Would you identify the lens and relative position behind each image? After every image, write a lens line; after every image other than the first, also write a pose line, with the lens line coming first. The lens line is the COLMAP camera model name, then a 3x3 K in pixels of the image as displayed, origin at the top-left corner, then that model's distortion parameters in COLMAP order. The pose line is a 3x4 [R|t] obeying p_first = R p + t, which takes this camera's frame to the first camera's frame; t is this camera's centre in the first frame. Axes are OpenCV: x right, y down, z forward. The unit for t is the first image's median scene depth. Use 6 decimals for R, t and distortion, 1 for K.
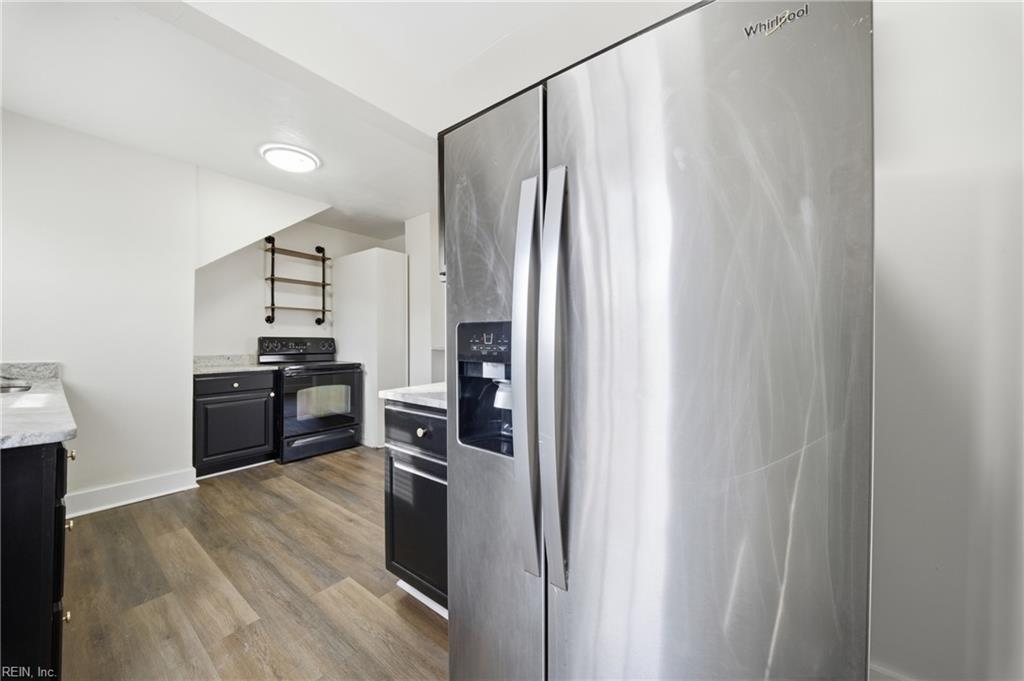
lens RADIAL K [[357.2, 0, 508.3], [0, 357.2, 343.3], [0, 0, 1]] dist [0.000263, -0.000001]
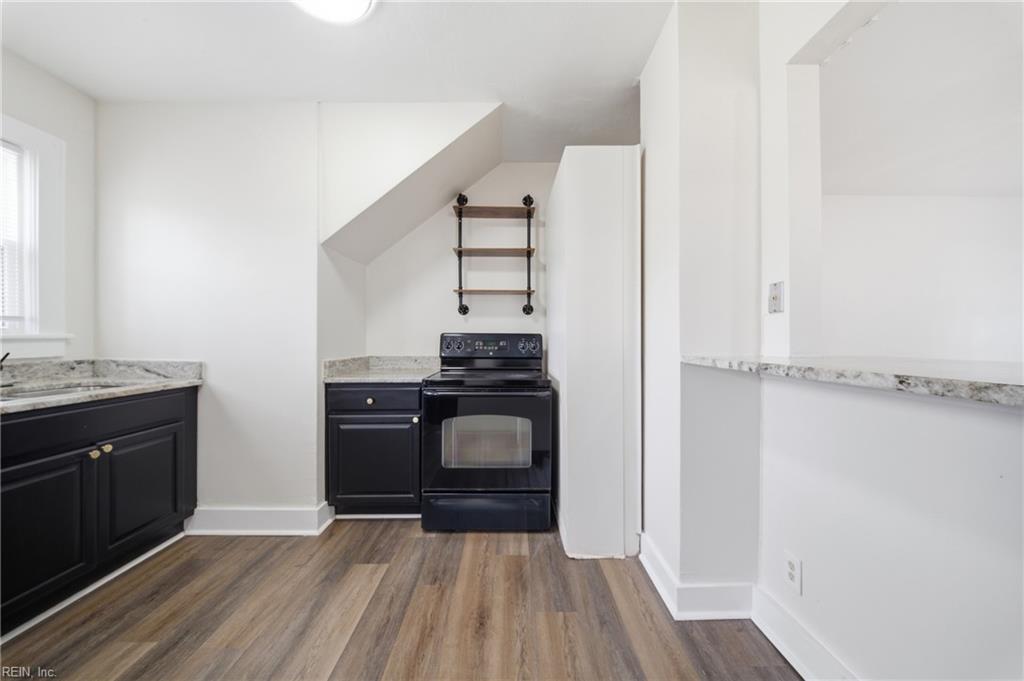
lens RADIAL K [[357.2, 0, 508.3], [0, 357.2, 343.3], [0, 0, 1]] dist [0.000263, -0.000001]
pose [[0.620485, 0.011906, -0.784128, -0.034964], [-0.007696, 0.999929, 0.009093, -0.005213], [0.784180, 0.000392, 0.620533, 0.672397]]
